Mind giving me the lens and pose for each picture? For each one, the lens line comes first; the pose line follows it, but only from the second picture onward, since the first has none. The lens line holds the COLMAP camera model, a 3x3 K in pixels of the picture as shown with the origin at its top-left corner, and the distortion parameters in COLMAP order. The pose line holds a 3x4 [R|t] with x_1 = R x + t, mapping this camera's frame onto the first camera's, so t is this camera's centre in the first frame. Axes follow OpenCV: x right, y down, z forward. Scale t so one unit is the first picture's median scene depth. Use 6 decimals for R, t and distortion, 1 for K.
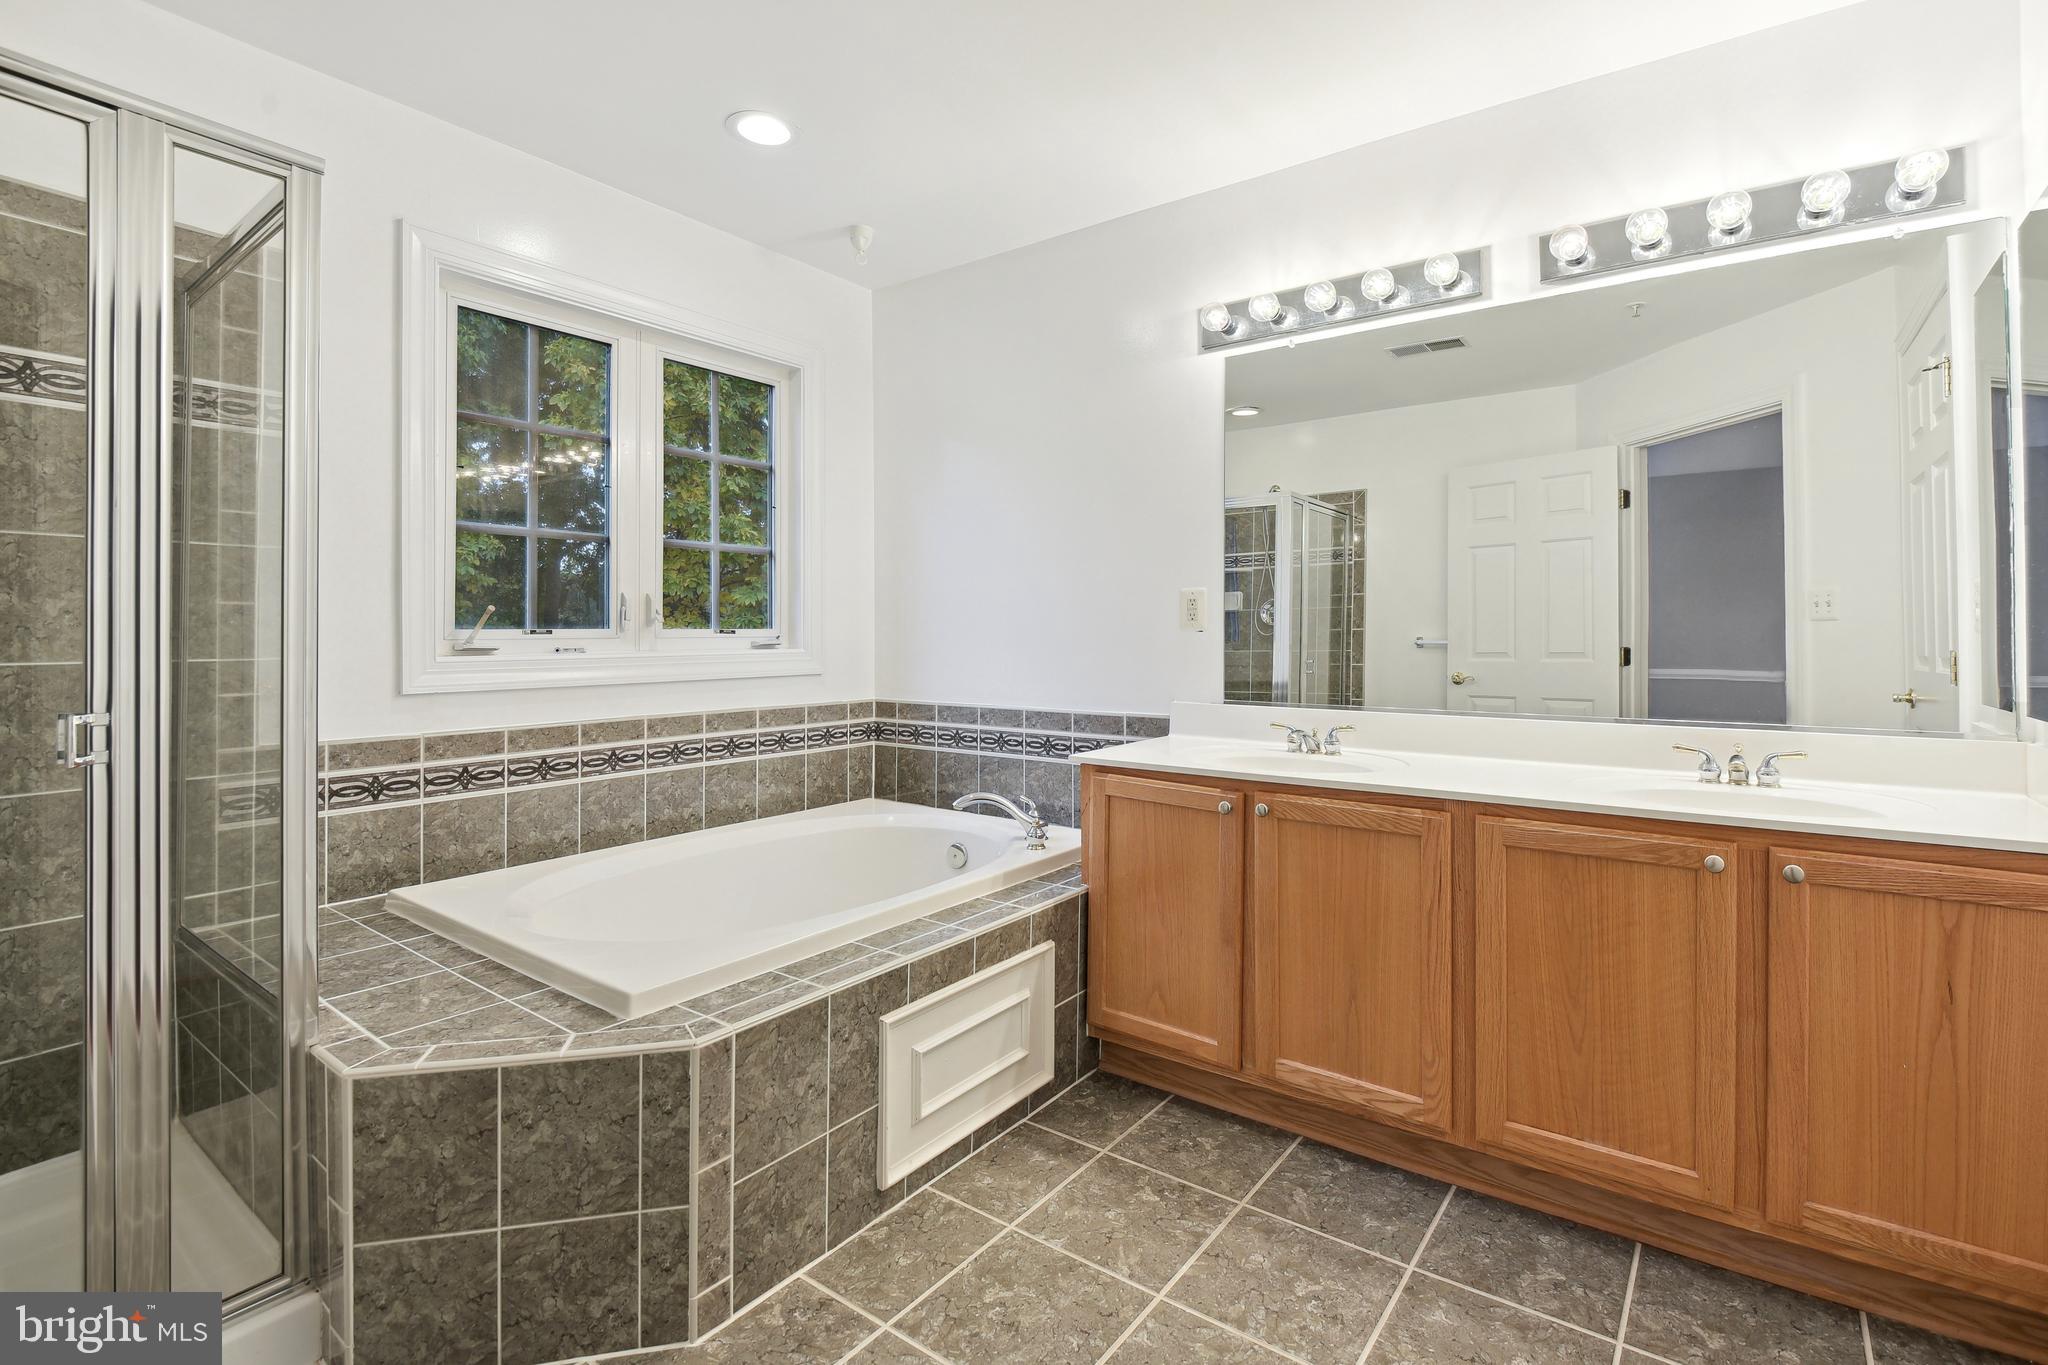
lens RADIAL K [[943.6, 0, 1038.1], [0, 943.6, 664.5], [0, 0, 1]] dist [-0.027067, -0.000688]
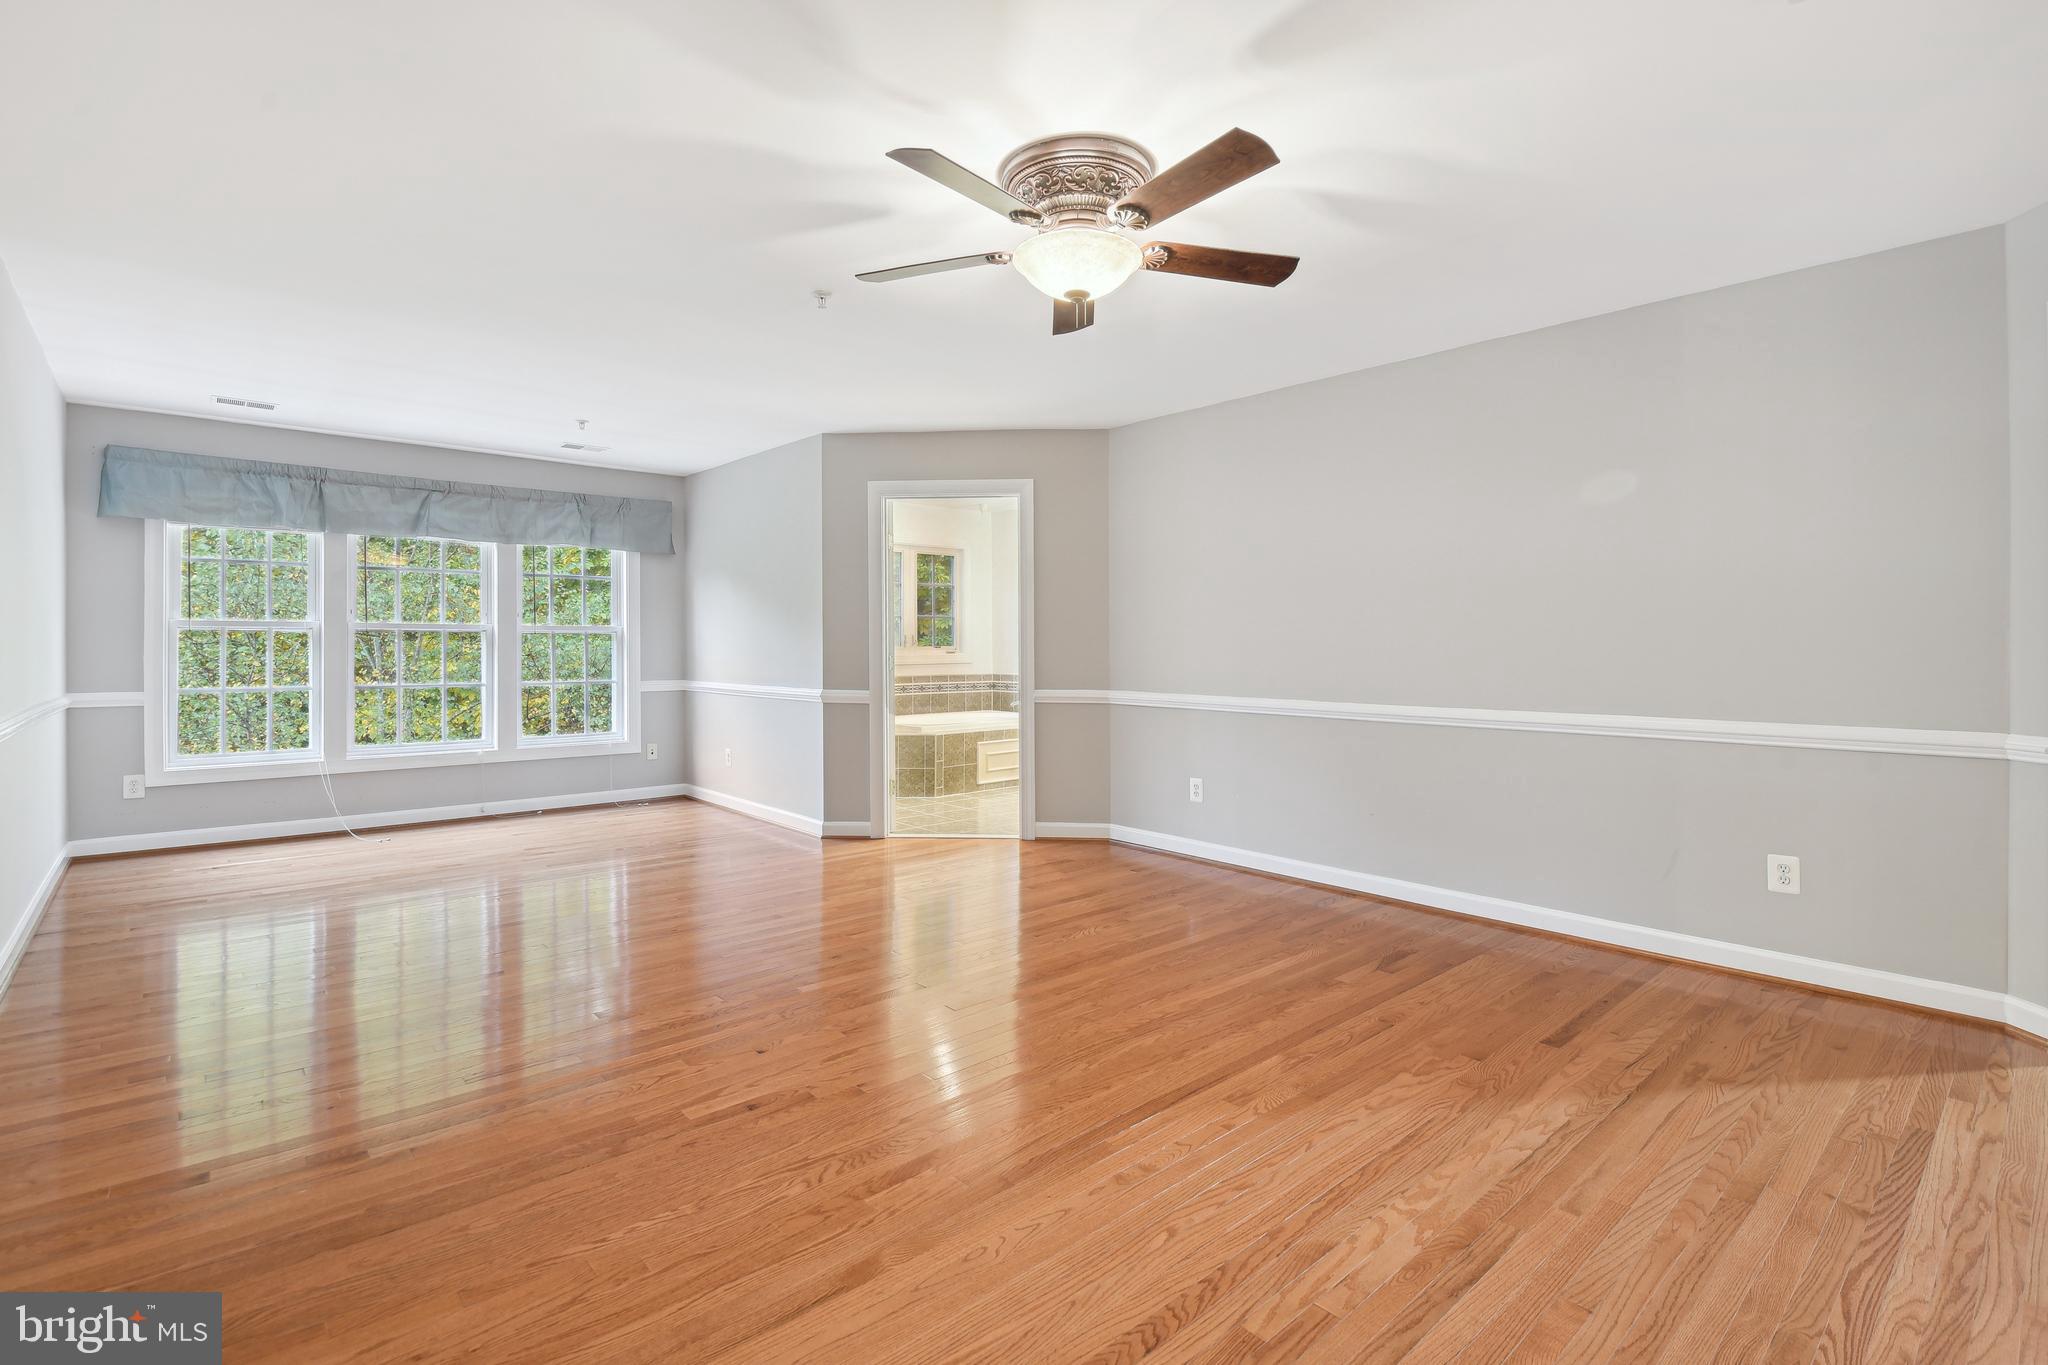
lens RADIAL K [[943.6, 0, 1038.1], [0, 943.6, 664.5], [0, 0, 1]] dist [-0.027067, -0.000688]
pose [[0.981929, -0.000789, -0.189246, 0.515200], [-0.000138, 0.999988, -0.004888, 0.031101], [0.189247, 0.004826, 0.981918, -1.770757]]
